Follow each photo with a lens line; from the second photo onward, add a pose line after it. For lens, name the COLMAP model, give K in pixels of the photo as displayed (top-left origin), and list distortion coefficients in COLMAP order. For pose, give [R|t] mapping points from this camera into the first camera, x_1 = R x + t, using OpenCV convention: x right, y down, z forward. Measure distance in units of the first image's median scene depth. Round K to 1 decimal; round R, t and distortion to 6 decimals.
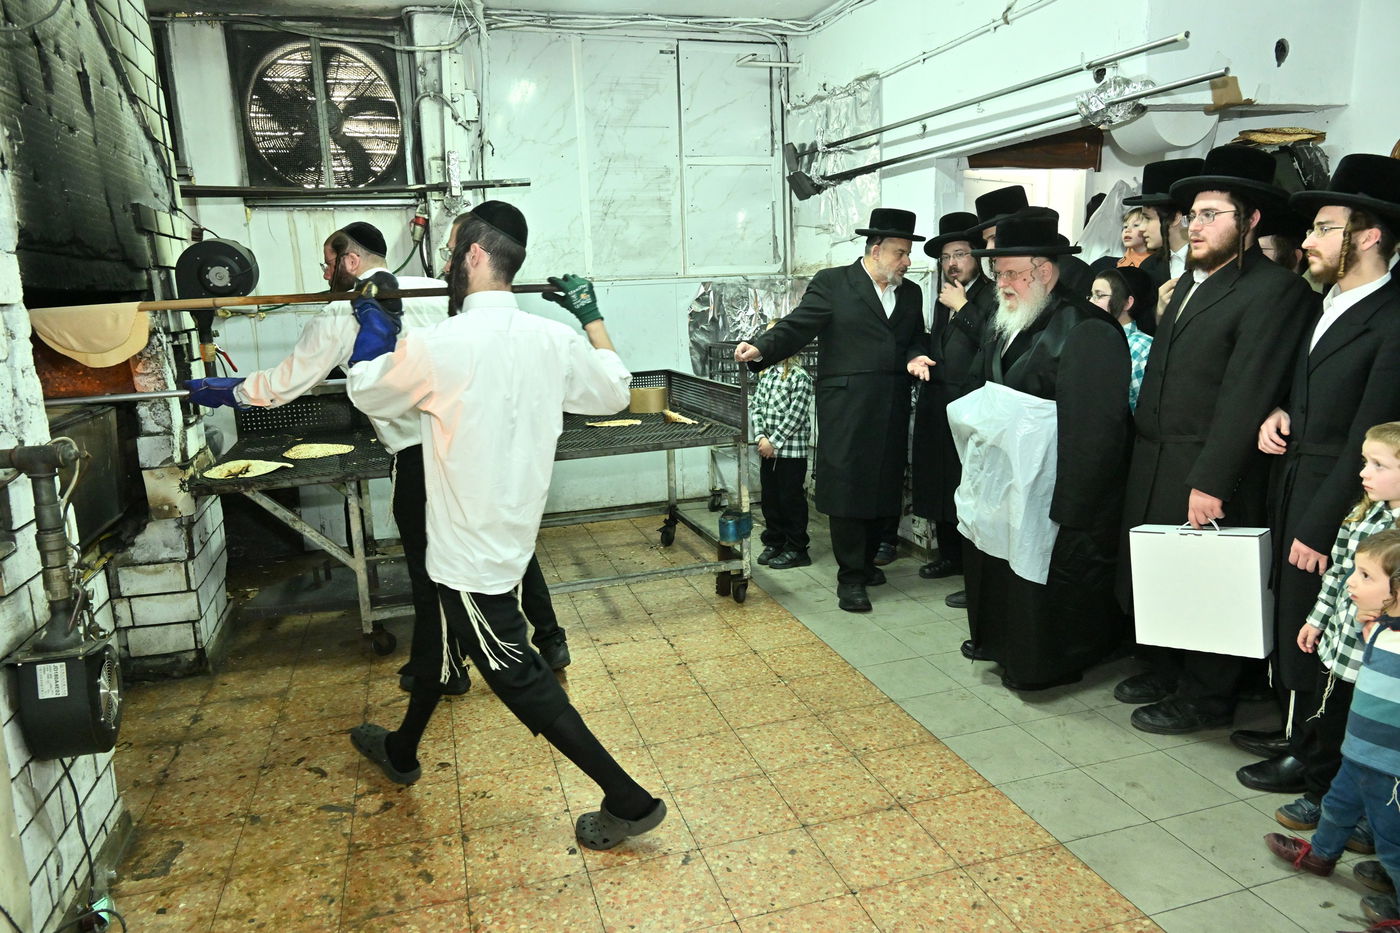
lens RADIAL K [[920.8, 0, 691.3], [0, 920.8, 473.9], [0, 0, 1]] dist [0.004755, -0.012946]
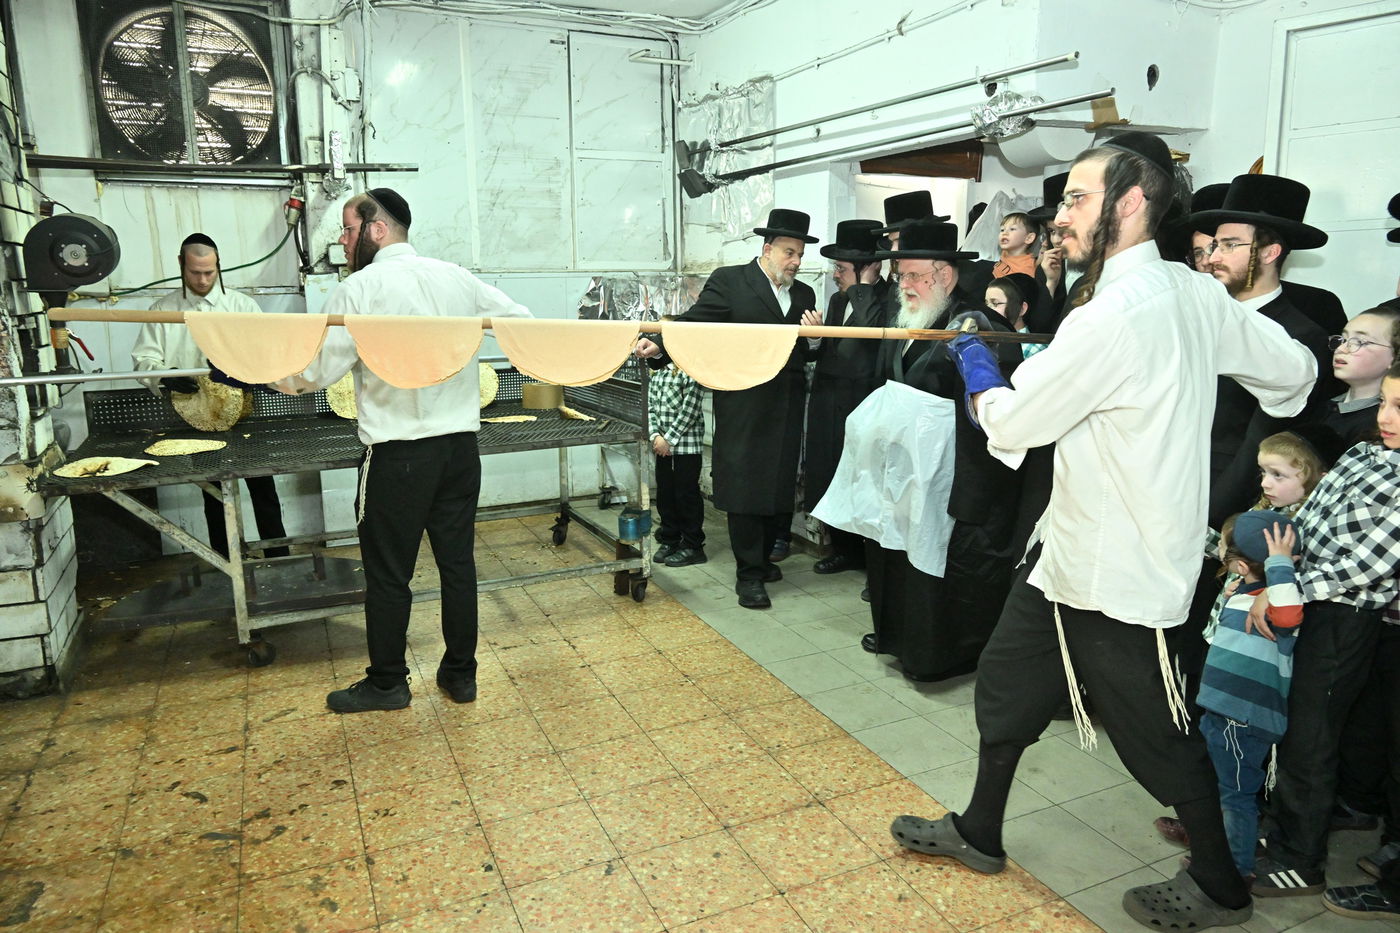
lens RADIAL K [[920.8, 0, 690.3], [0, 920.8, 463.4], [0, 0, 1]] dist [0.004755, -0.012946]
pose [[0.990064, -0.000003, 0.140618, -0.038358], [0.001070, 0.999971, -0.007512, -0.001114], [-0.140614, 0.007588, 0.990035, 0.015968]]
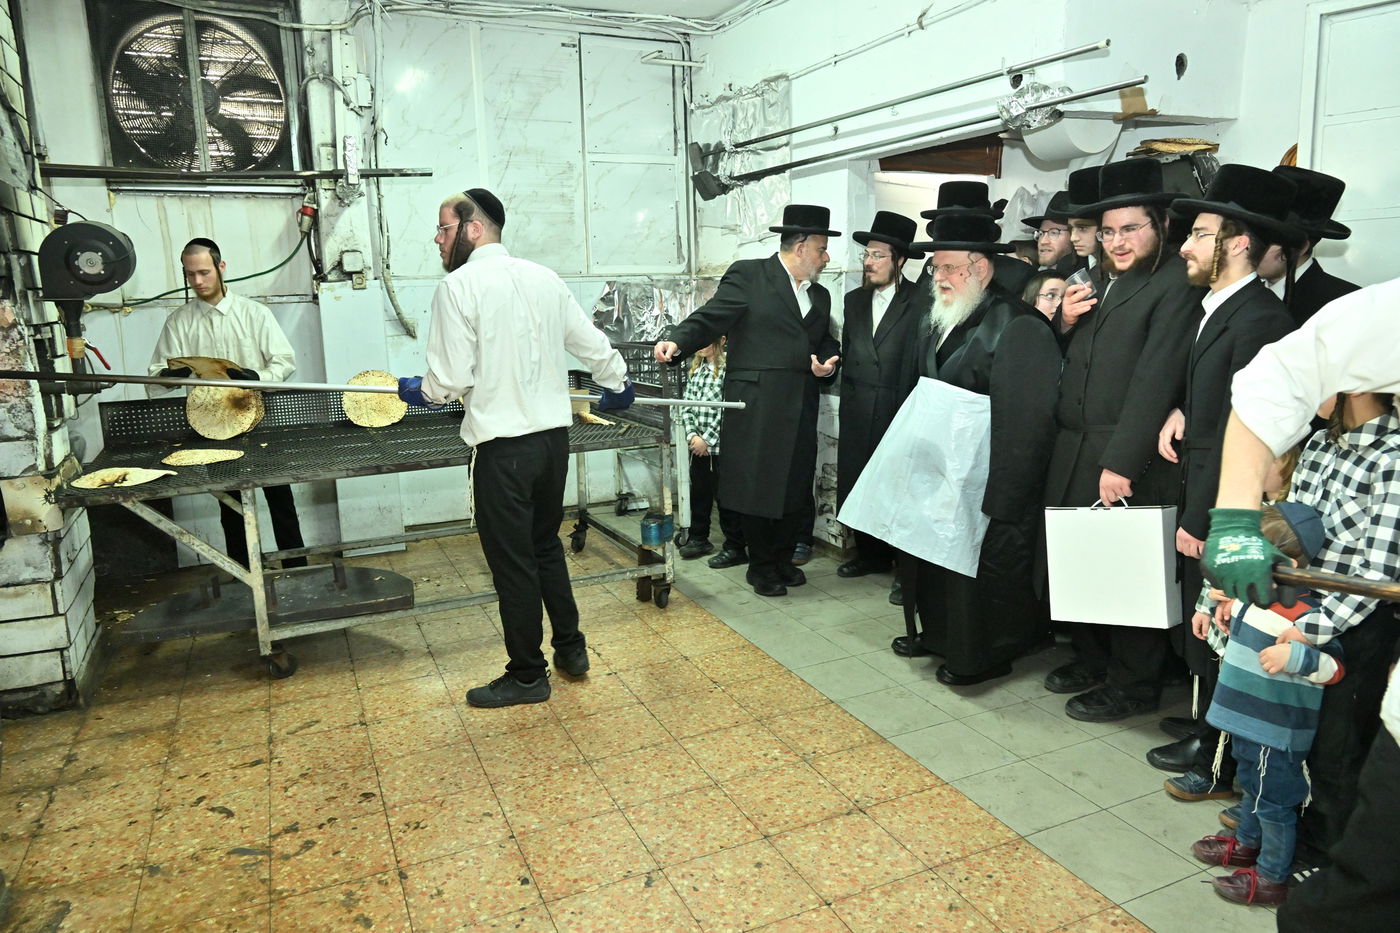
lens RADIAL K [[920.8, 0, 690.6], [0, 920.8, 467.5], [0, 0, 1]] dist [0.004755, -0.012946]
pose [[0.990743, -0.013096, 0.135118, -0.056897], [0.014841, 0.999819, -0.011916, 0.004198], [-0.134938, 0.013811, 0.990758, 0.035010]]
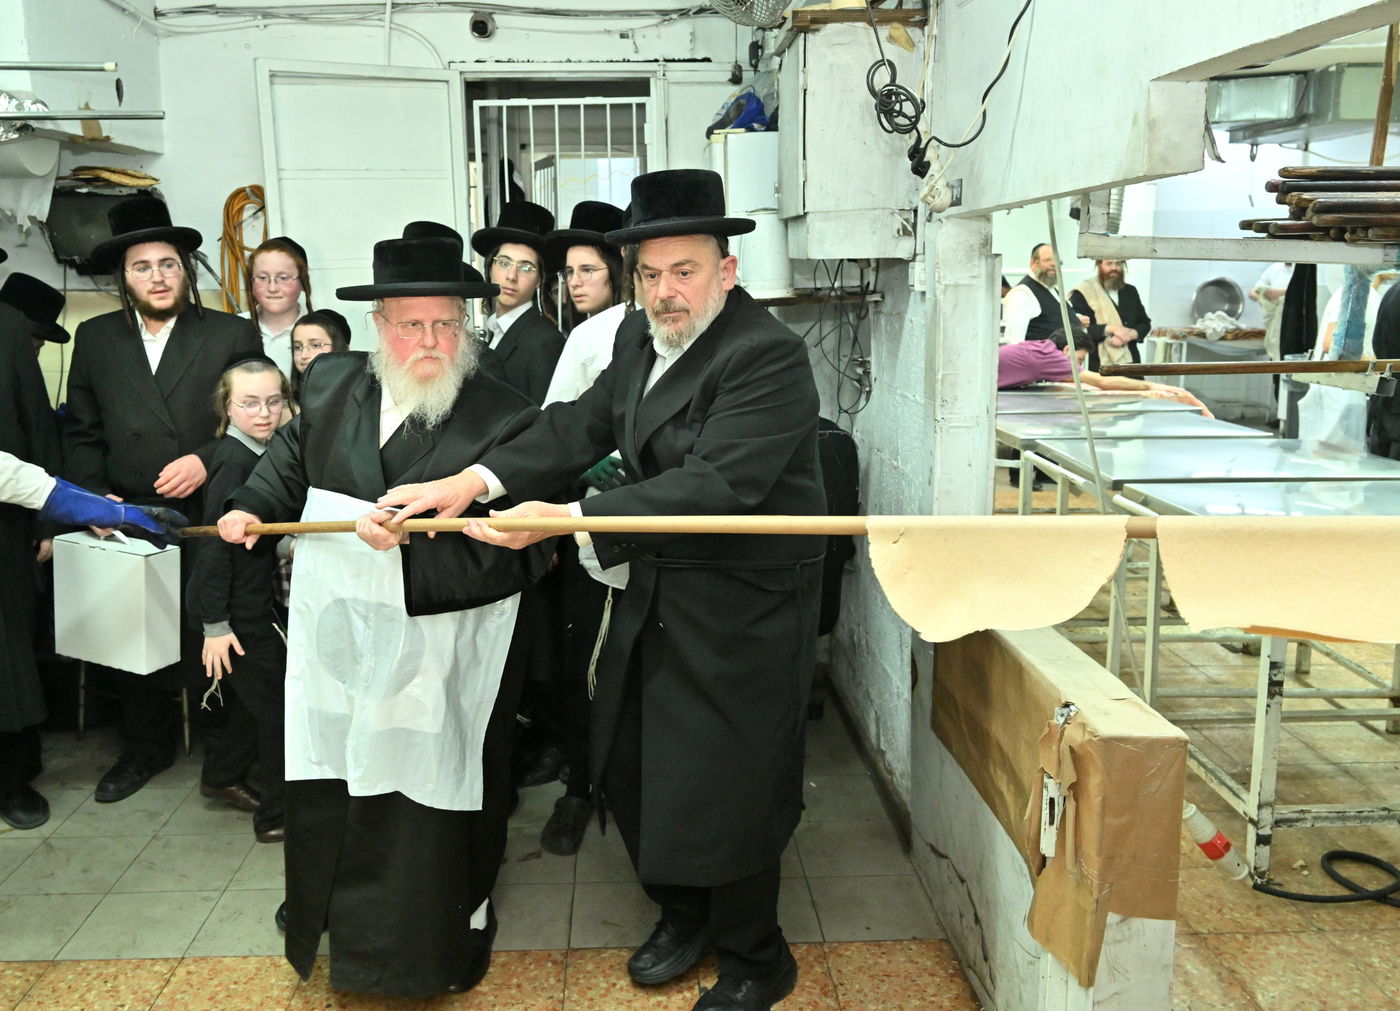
lens RADIAL K [[1142.5, 0, 639.6], [0, 1142.5, 424.7], [0, 0, 1]] dist [-0.005029, 0.004123]
pose [[0.260238, -0.090618, 0.961283, -0.355573], [0.194672, 0.980065, 0.039687, -0.056282], [-0.945716, 0.176807, 0.272691, 0.205430]]
